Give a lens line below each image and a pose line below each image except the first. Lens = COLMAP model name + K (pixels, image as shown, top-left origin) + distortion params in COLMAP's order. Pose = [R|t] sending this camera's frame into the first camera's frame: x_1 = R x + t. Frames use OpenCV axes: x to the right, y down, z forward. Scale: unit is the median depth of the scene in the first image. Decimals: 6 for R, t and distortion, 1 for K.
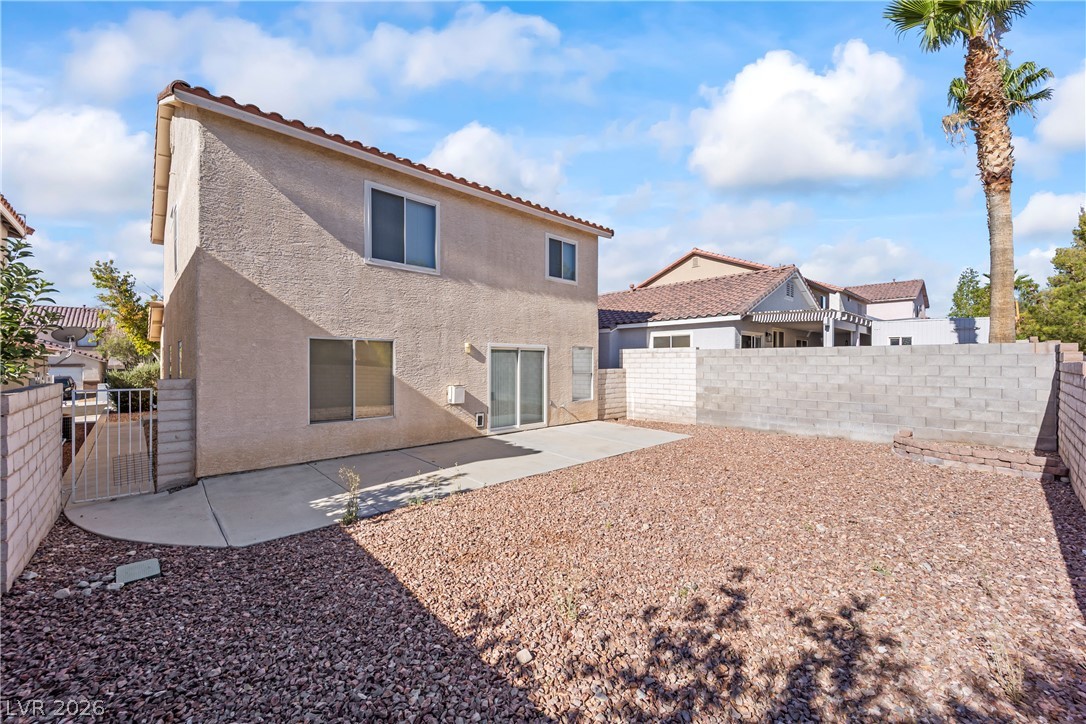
lens RADIAL K [[433.0, 0, 537.9], [0, 433.0, 360.1], [0, 0, 1]] dist [0.018511, -0.007463]
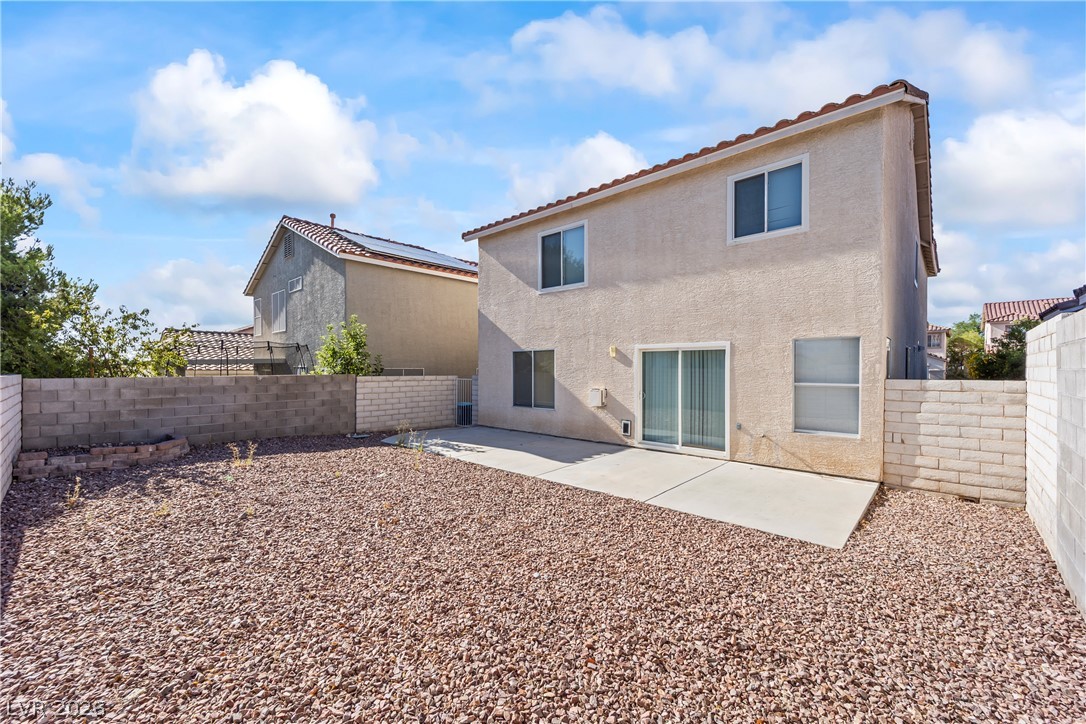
lens RADIAL K [[433.0, 0, 534.6], [0, 433.0, 366.3], [0, 0, 1]] dist [0.018511, -0.007463]
pose [[0.056590, 0.000729, -0.998397, 0.800545], [0.008227, 0.999965, 0.001197, 0.001729], [0.998364, -0.008282, 0.056582, 0.755534]]
